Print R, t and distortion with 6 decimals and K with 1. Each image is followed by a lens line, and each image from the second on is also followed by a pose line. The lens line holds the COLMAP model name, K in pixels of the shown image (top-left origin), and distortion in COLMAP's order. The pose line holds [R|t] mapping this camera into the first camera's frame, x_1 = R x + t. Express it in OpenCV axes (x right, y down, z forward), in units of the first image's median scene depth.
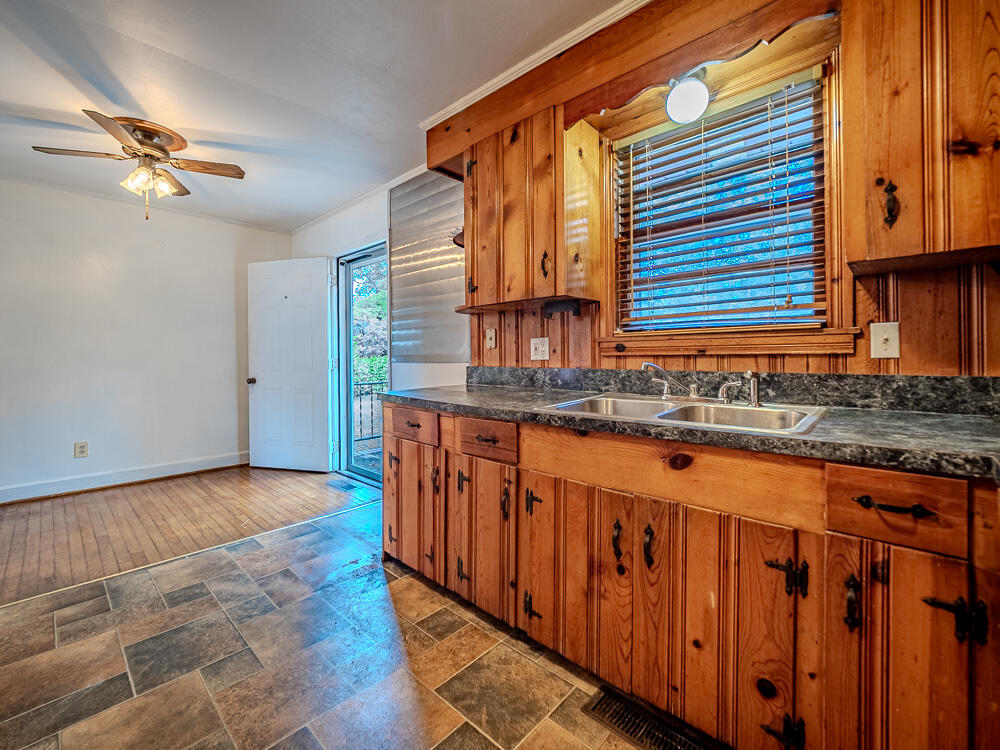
lens RADIAL K [[432.6, 0, 504.9], [0, 432.6, 352.8], [0, 0, 1]] dist [-0.014159, 0.003435]
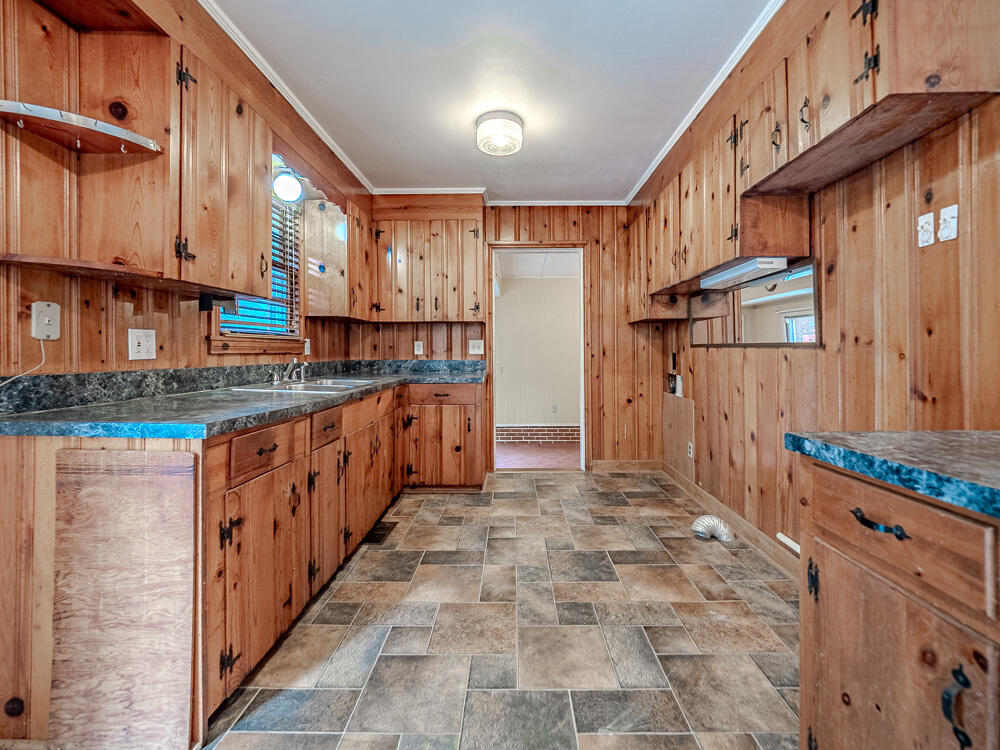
lens RADIAL K [[432.6, 0, 511.0], [0, 432.6, 351.5], [0, 0, 1]] dist [-0.014159, 0.003435]
pose [[-0.675072, 0.013504, 0.737628, -1.026112], [0.009014, 0.999909, -0.010057, 0.018101], [-0.737697, -0.000141, -0.675132, 1.199870]]
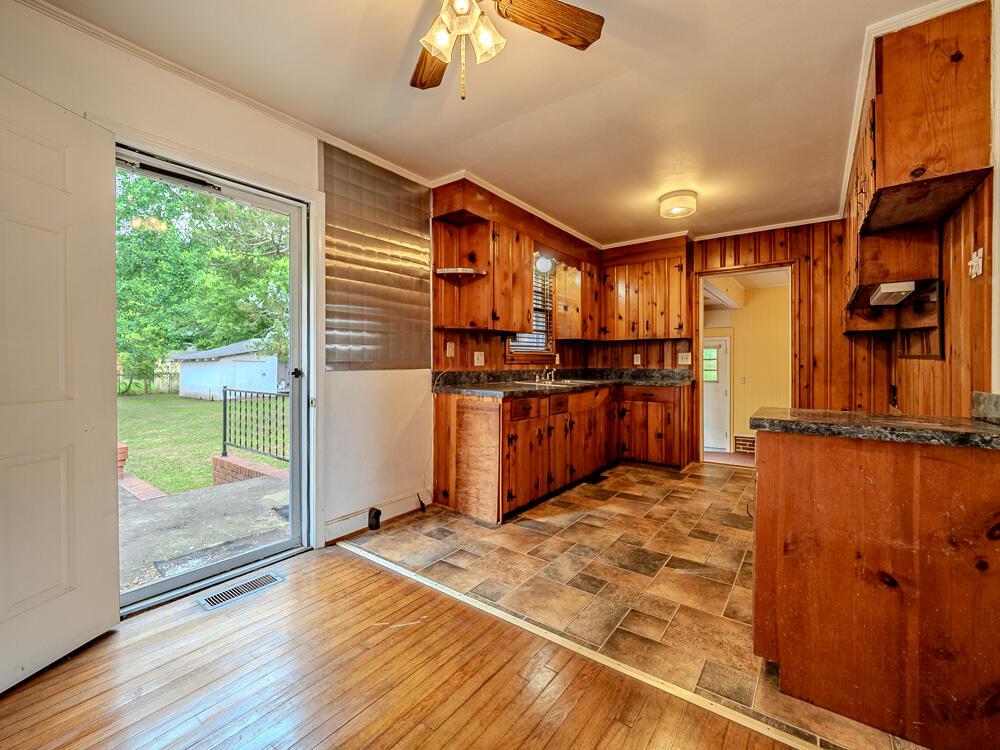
lens RADIAL K [[432.6, 0, 499.0], [0, 432.6, 364.0], [0, 0, 1]] dist [-0.014159, 0.003435]
pose [[-0.112734, 0.008295, 0.993591, -1.717593], [0.000541, 0.999966, -0.008286, 0.026559], [-0.993625, -0.000396, -0.112734, 1.285235]]
